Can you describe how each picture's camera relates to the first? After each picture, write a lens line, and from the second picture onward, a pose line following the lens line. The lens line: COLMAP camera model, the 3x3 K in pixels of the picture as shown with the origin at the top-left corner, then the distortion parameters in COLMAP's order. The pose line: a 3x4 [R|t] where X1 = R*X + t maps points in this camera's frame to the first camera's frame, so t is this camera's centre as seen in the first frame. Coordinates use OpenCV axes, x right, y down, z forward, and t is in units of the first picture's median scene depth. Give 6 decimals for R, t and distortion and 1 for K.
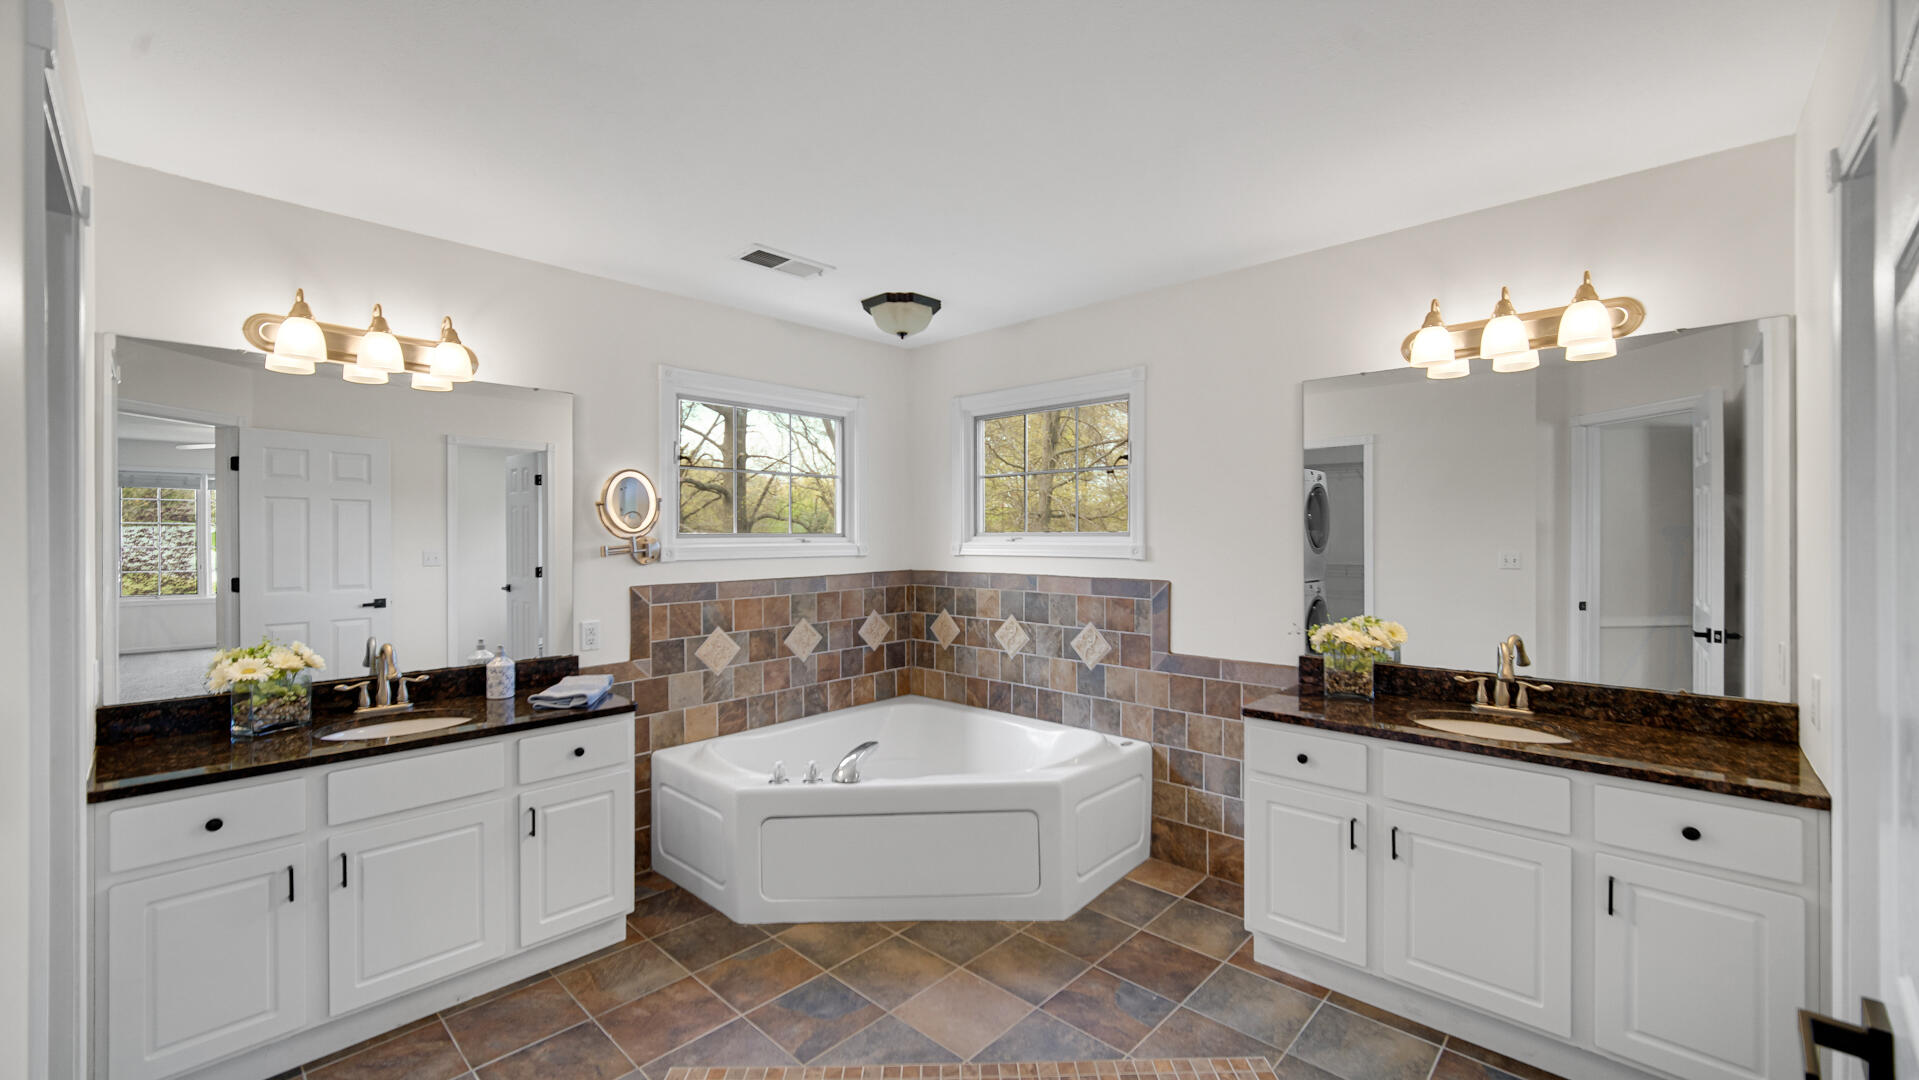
lens RADIAL K [[759.4, 0, 957.9], [0, 759.4, 531.5], [0, 0, 1]] dist [-0.001822, -0.000325]
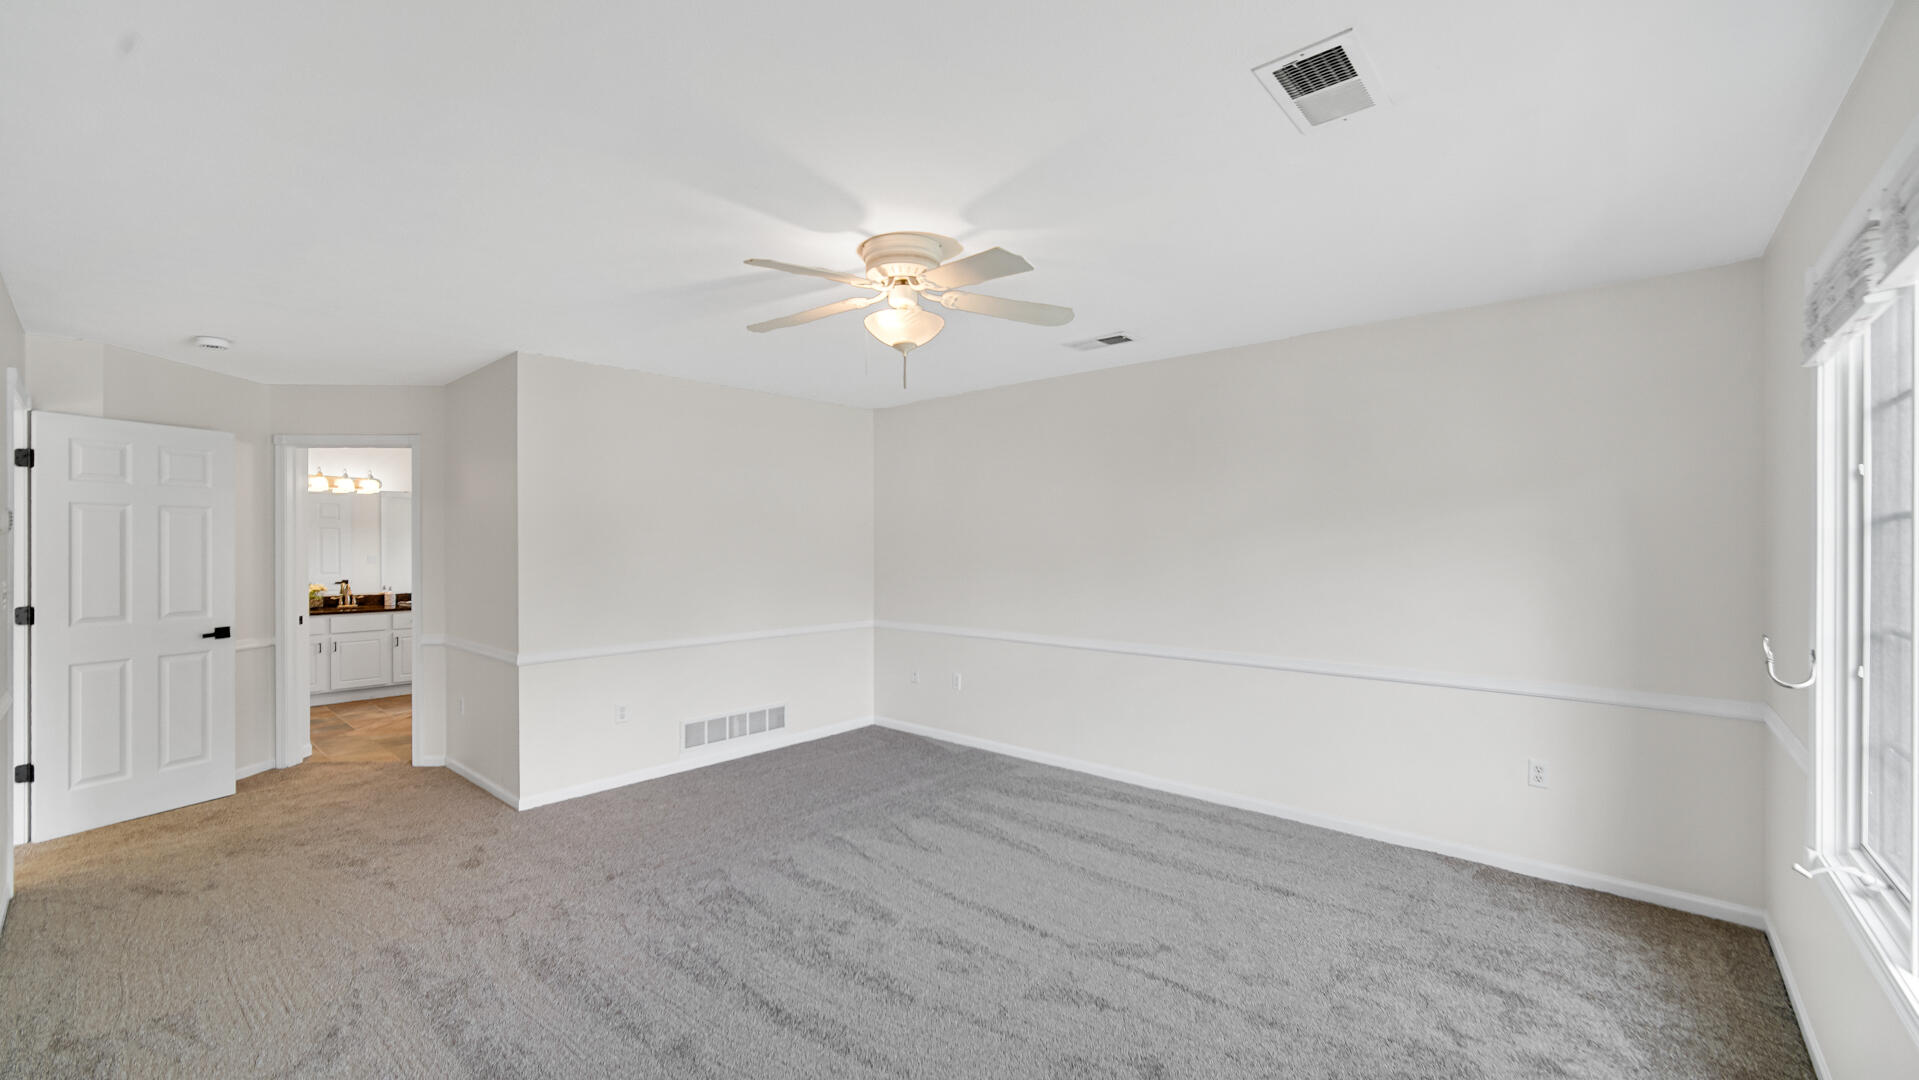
lens RADIAL K [[759.4, 0, 957.9], [0, 759.4, 531.5], [0, 0, 1]] dist [-0.001822, -0.000325]
pose [[0.999403, -0.005883, 0.034038, 1.425232], [0.006105, 0.999961, -0.006414, -0.022418], [-0.033998, 0.006618, 0.999400, -1.906302]]
